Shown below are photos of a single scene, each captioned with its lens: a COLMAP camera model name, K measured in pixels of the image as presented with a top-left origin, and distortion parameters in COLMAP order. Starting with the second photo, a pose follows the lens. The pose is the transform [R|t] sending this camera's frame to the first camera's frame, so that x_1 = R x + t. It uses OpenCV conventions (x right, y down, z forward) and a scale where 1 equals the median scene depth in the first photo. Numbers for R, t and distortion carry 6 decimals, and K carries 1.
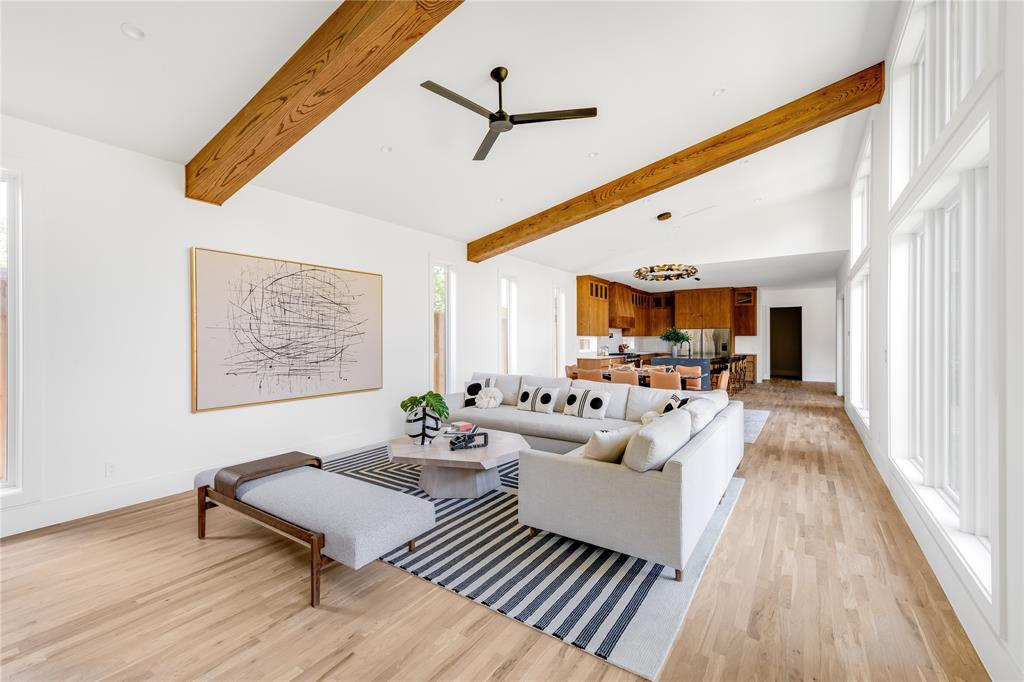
lens RADIAL K [[439.7, 0, 513.9], [0, 439.7, 340.7], [0, 0, 1]] dist [0.002602, 0.000280]
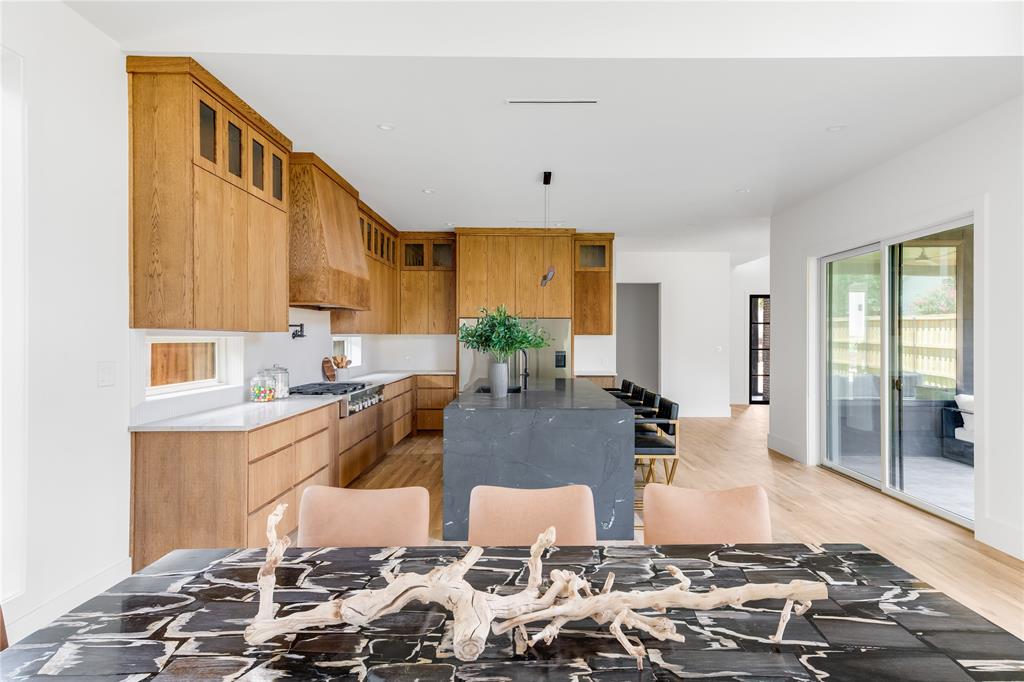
lens RADIAL K [[562.7, 0, 518.7], [0, 562.7, 336.1], [0, 0, 1]] dist [0.003293, 0.000373]
pose [[0.836075, 0.006715, 0.548574, 0.127217], [-0.002301, 0.999959, -0.008733, -0.004375], [-0.548610, 0.006039, 0.836056, 0.553148]]
